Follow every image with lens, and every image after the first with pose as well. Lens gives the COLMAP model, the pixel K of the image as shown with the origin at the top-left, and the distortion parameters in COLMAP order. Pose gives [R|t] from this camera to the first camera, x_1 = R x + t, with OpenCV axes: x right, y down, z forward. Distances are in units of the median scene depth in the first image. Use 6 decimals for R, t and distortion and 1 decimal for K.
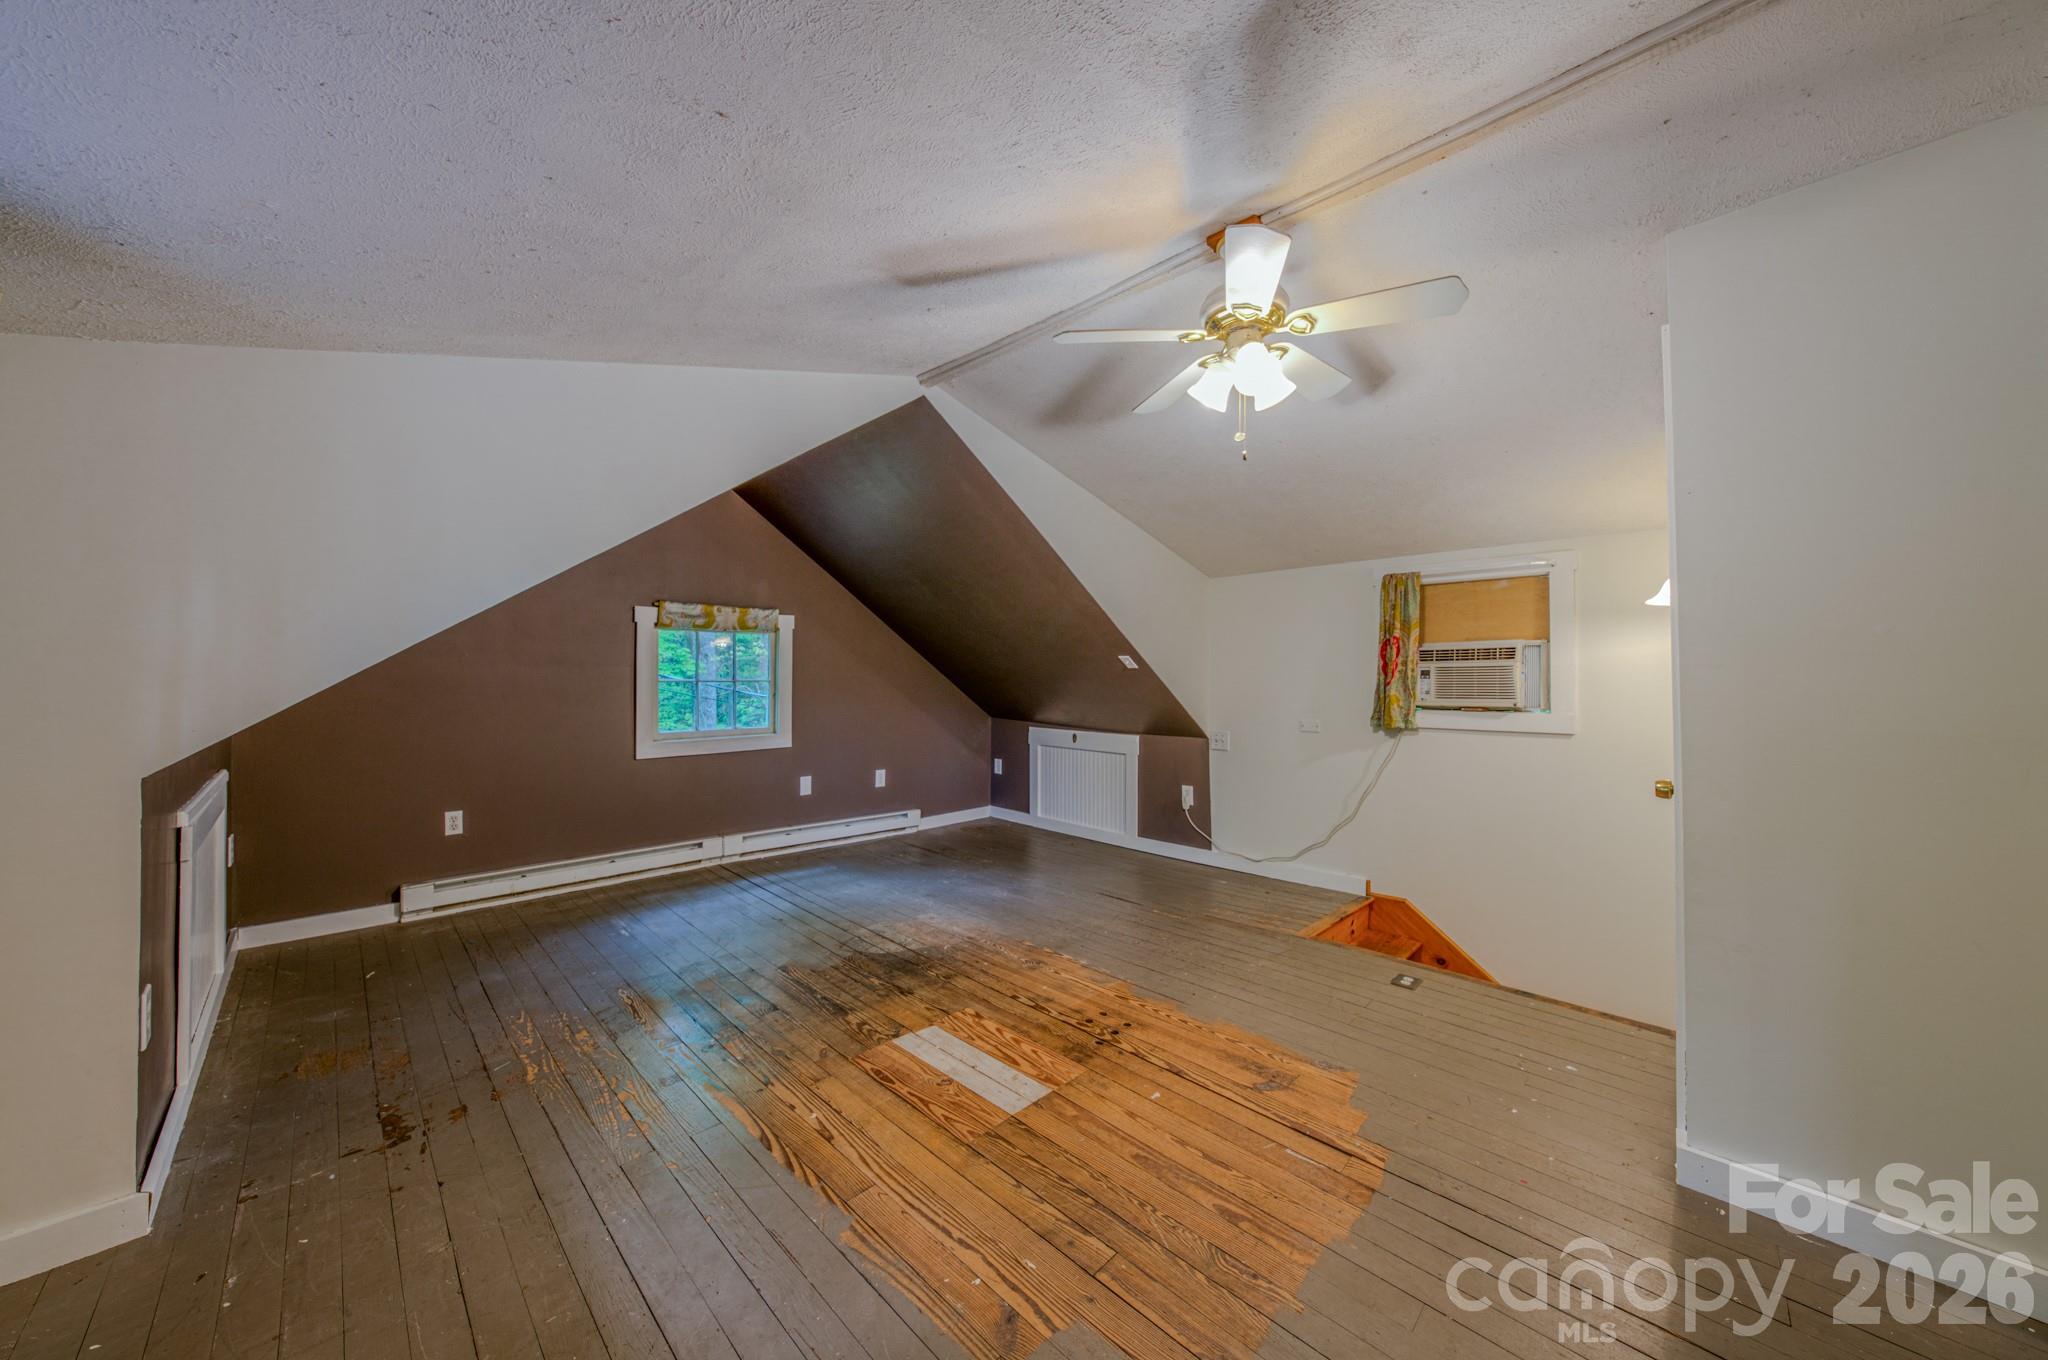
lens RADIAL K [[704.3, 0, 1023.3], [0, 704.3, 669.0], [0, 0, 1]] dist [-0.029779, 0.006356]
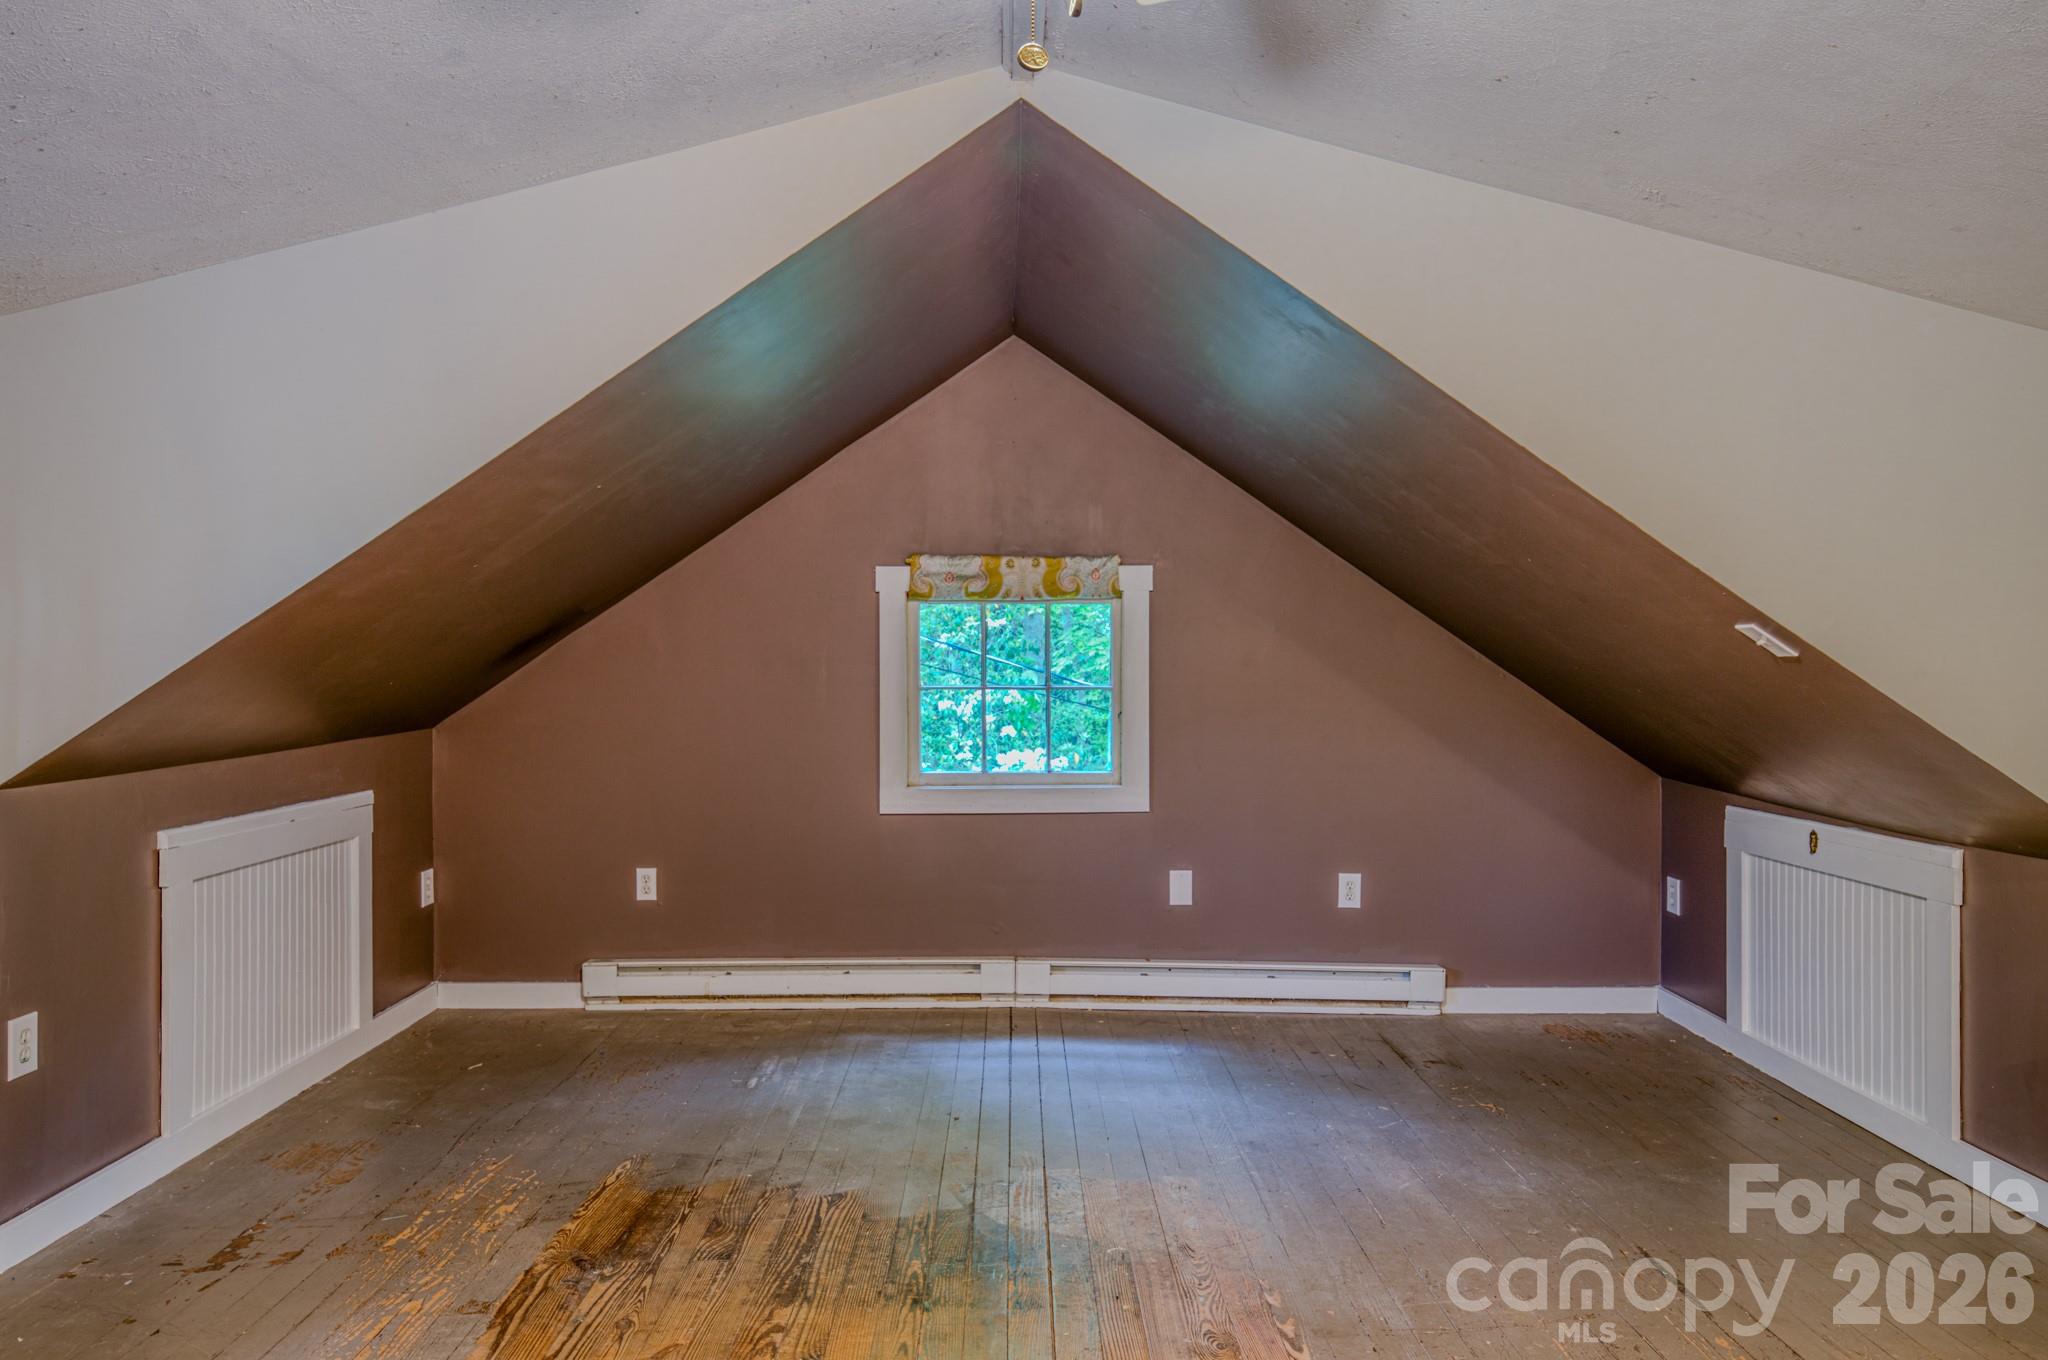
lens RADIAL K [[1349.5, 0, 1027.0], [0, 1349.5, 672.2], [0, 0, 1]] dist [0.026730, 0.000804]
pose [[0.711073, -0.005419, -0.703098, 0.429323], [0.008000, 0.999968, 0.000383, 0.004968], [0.703073, -0.005898, 0.711093, 0.268003]]
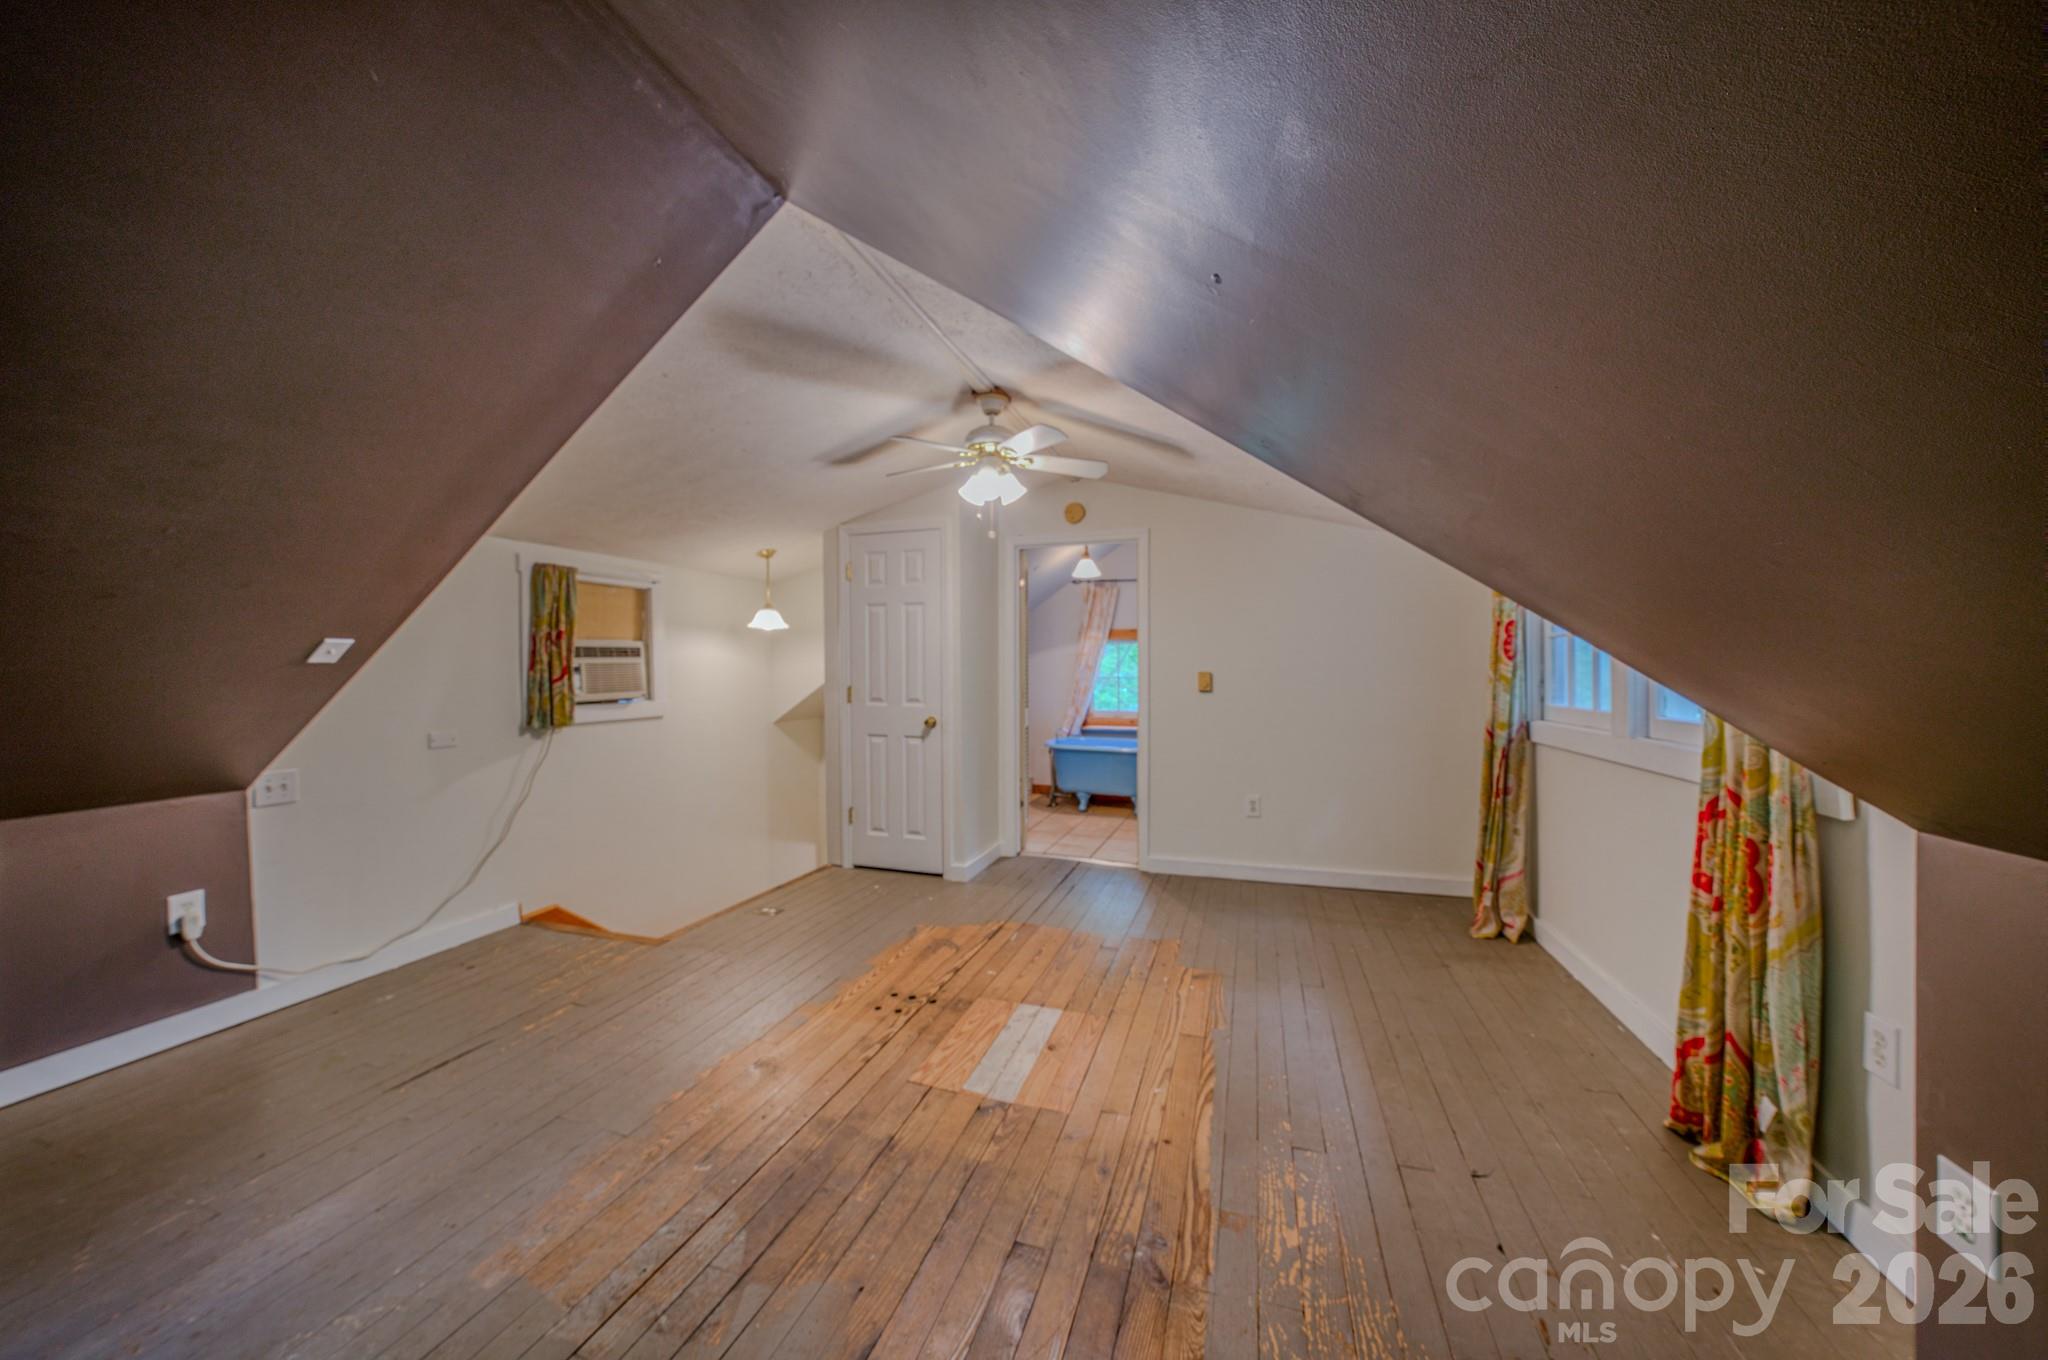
lens RADIAL K [[715.8, 0, 1020.9], [0, 715.8, 673.5], [0, 0, 1]] dist [-0.028170, -0.000023]
pose [[-0.451169, -0.009180, 0.892391, -0.619179], [-0.007850, 0.999949, 0.006318, 0.000782], [-0.892404, -0.004155, -0.451218, 0.891033]]
